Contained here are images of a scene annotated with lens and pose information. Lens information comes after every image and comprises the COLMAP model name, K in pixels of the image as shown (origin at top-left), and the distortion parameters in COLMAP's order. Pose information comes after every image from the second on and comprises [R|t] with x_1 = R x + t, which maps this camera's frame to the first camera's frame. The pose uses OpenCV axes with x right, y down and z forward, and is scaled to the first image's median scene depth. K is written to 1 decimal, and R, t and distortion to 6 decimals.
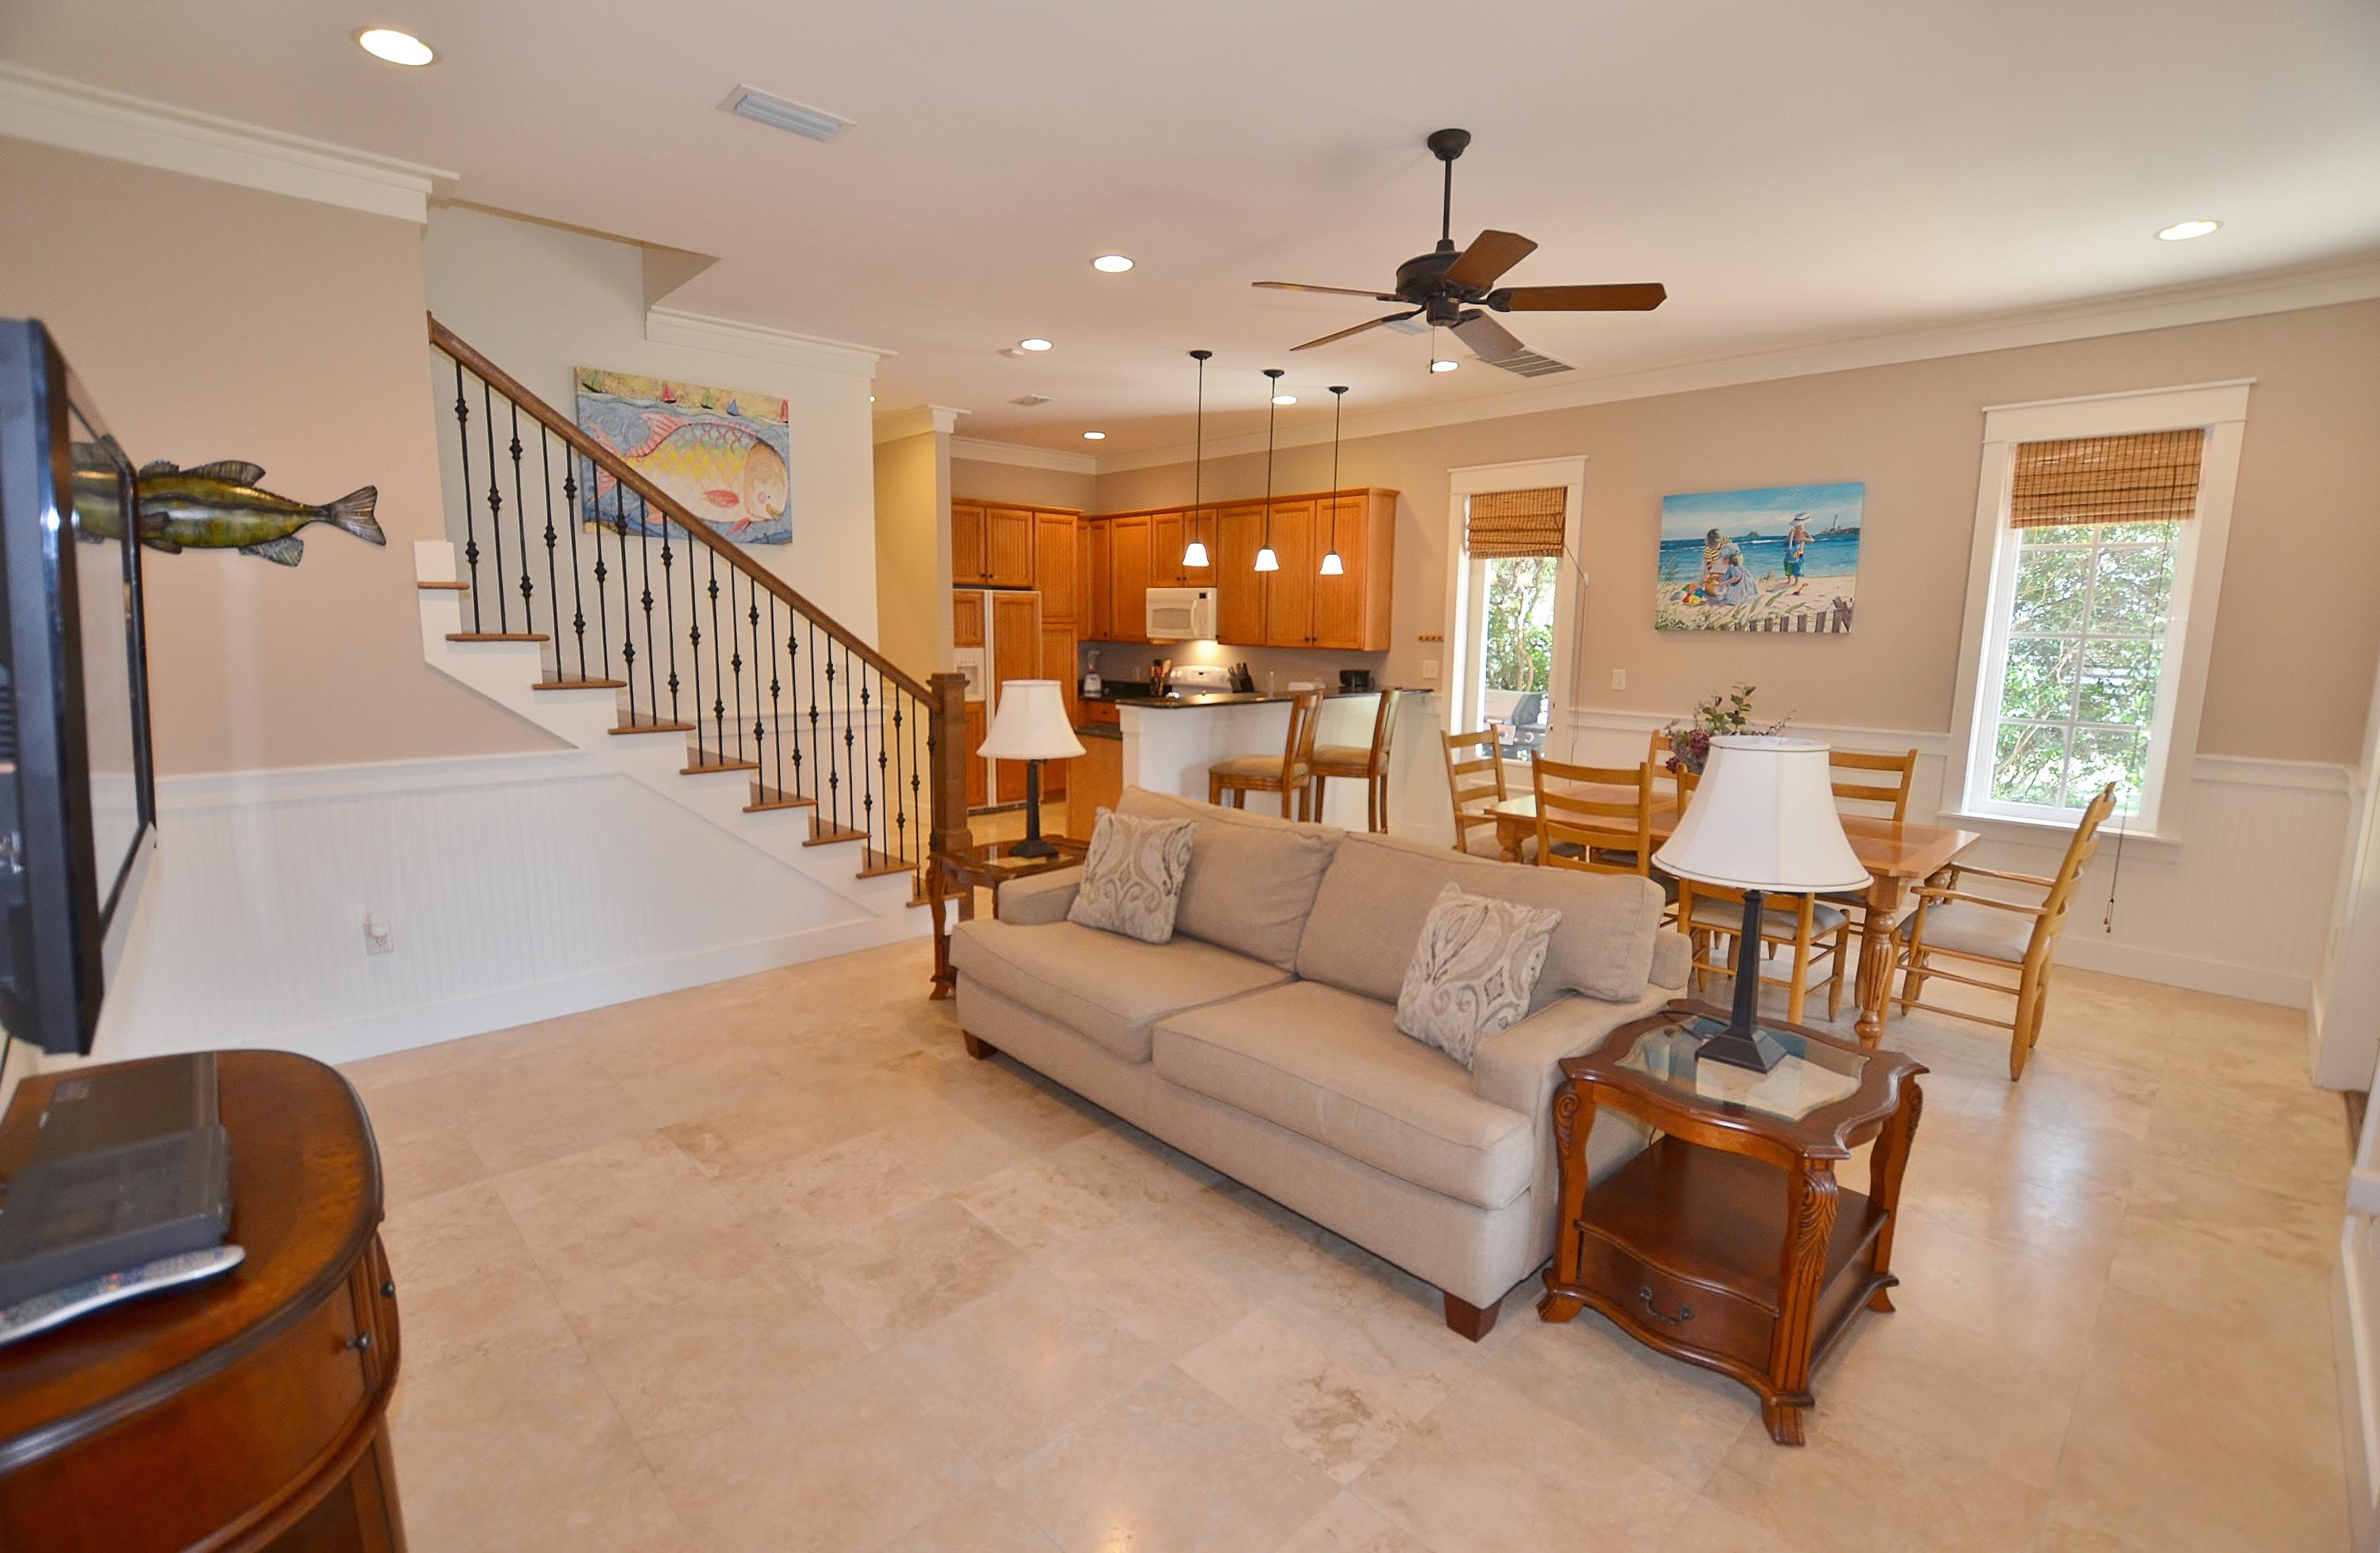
lens RADIAL K [[1059.6, 0, 1176.7], [0, 1059.6, 785.2], [0, 0, 1]] dist [-0.026924, 0.000998]
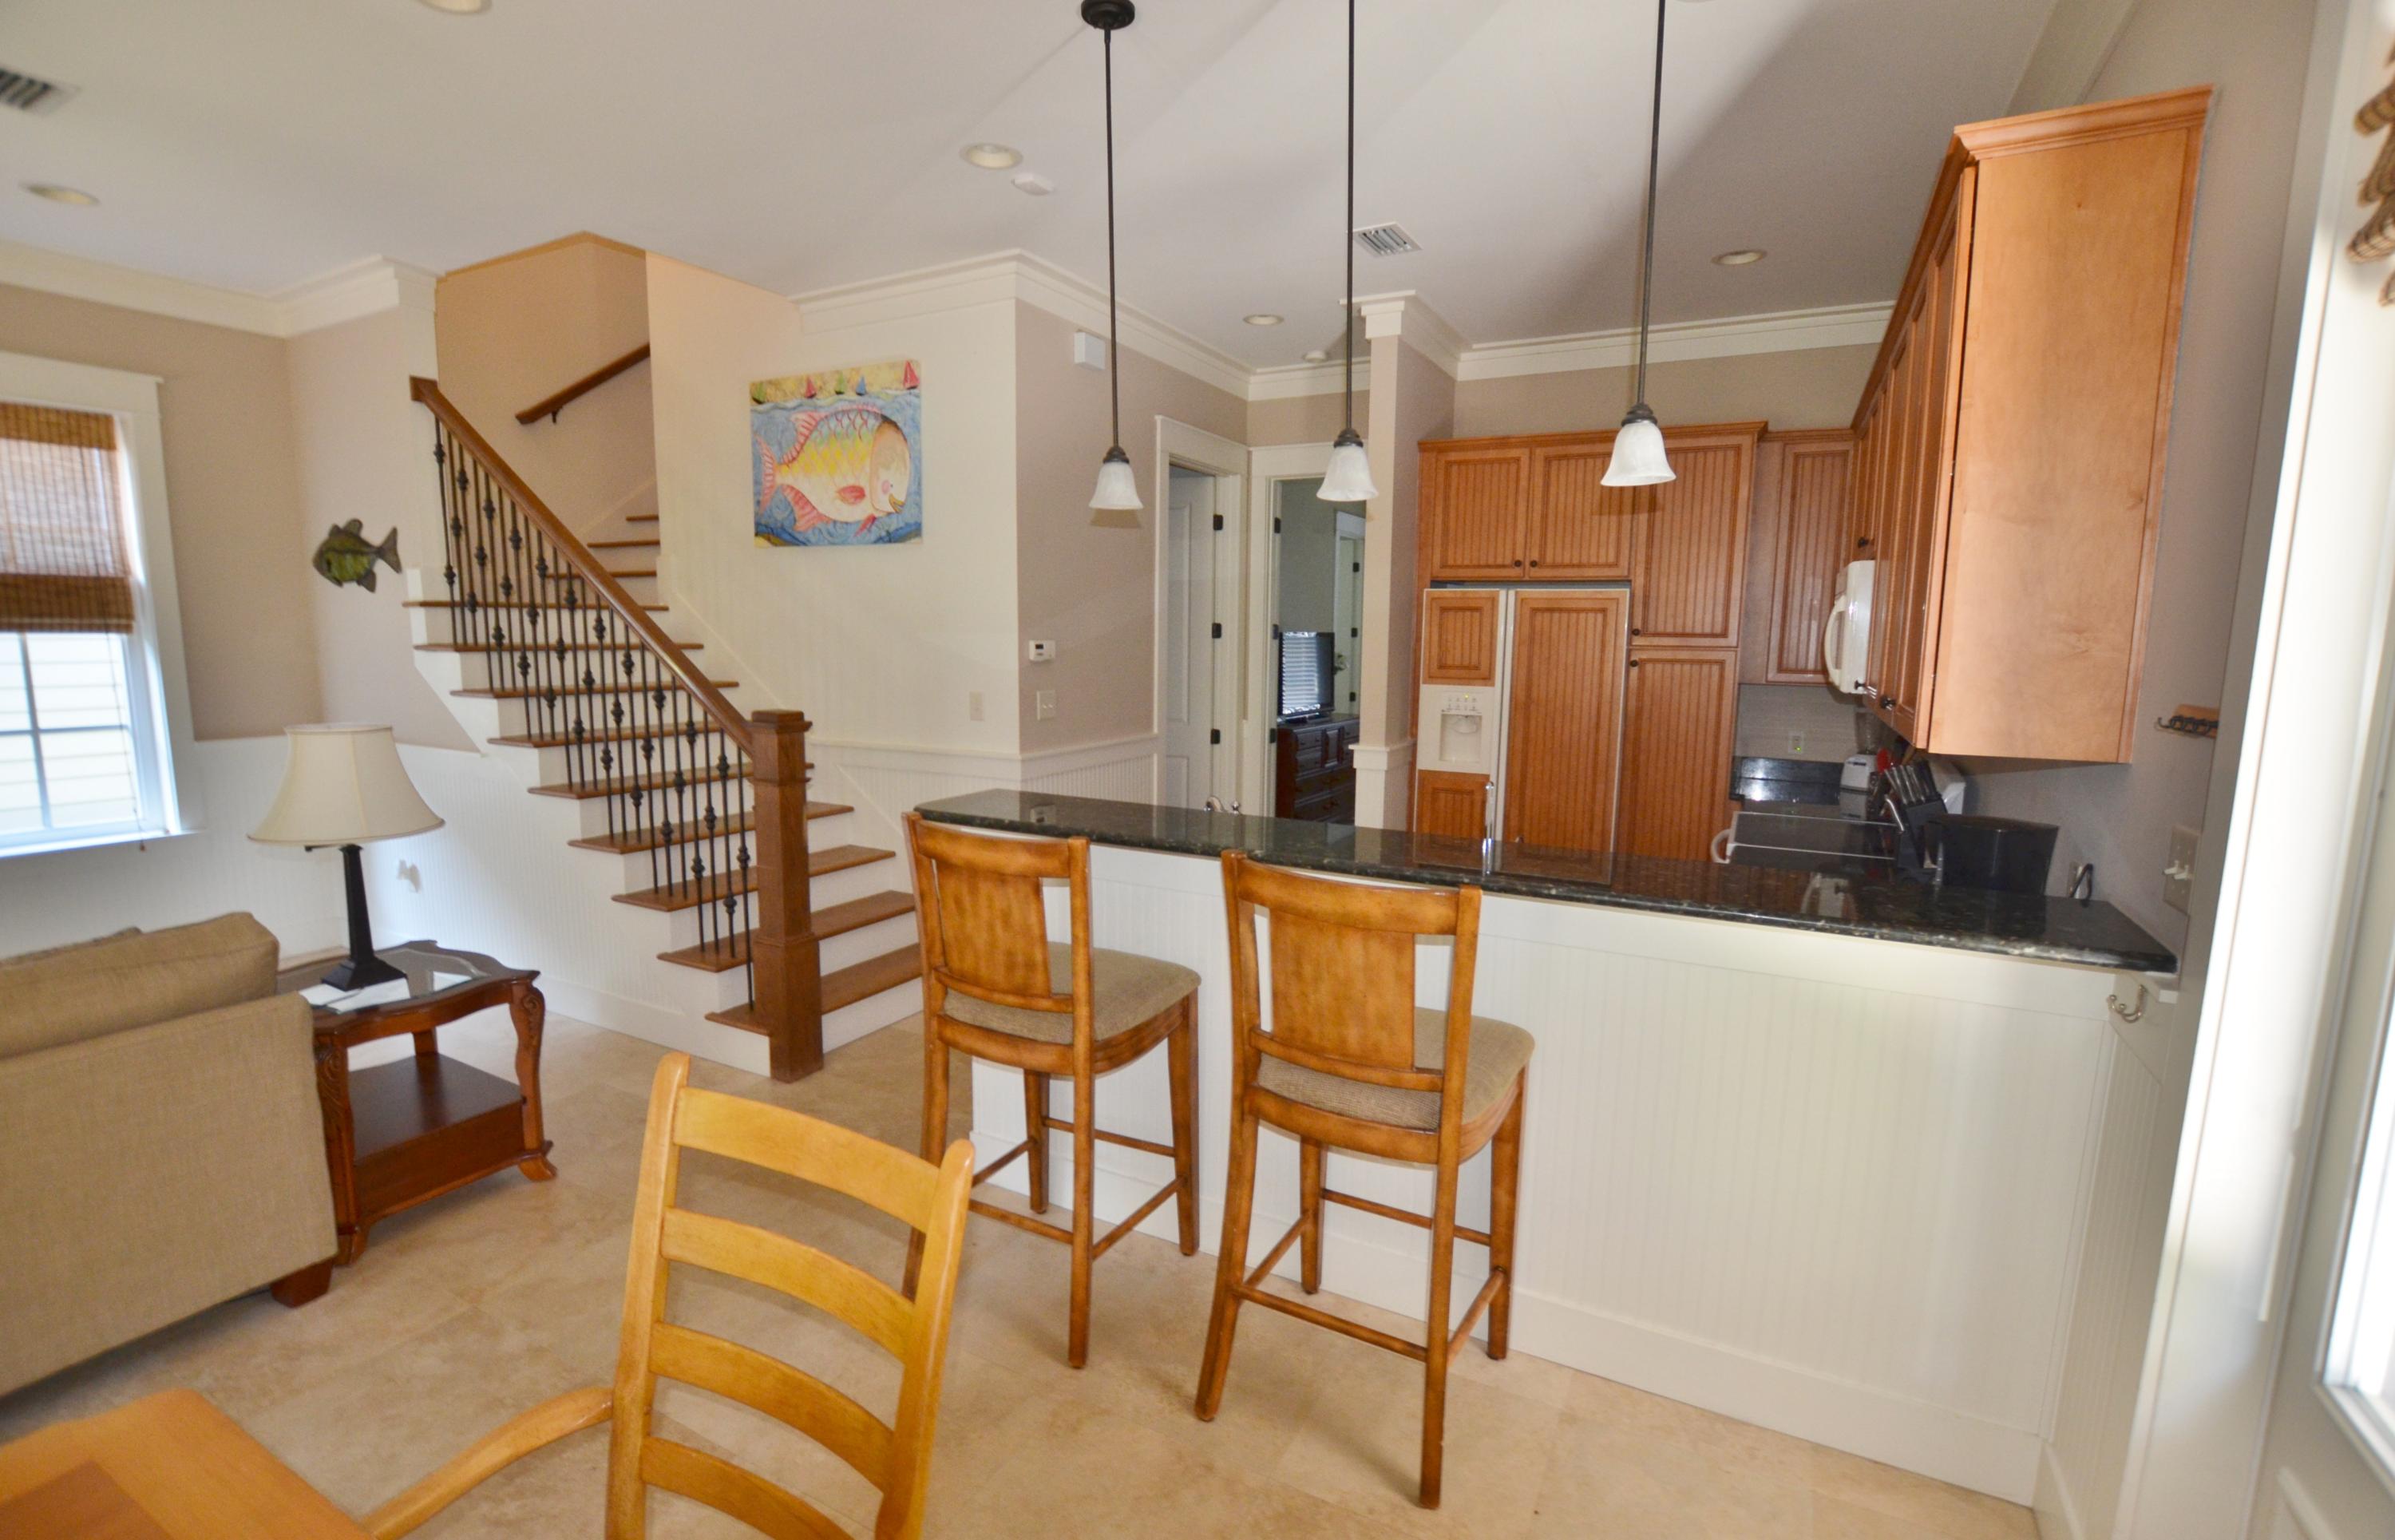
lens RADIAL K [[1066.1, 0, 1200.4], [0, 1066.1, 776.8], [0, 0, 1]] dist [-0.026924, 0.000998]
pose [[0.304726, 0.124324, -0.944291, 0.536560], [-0.154115, 0.984815, 0.079926, -0.164213], [0.939888, 0.121174, 0.319259, 1.064558]]
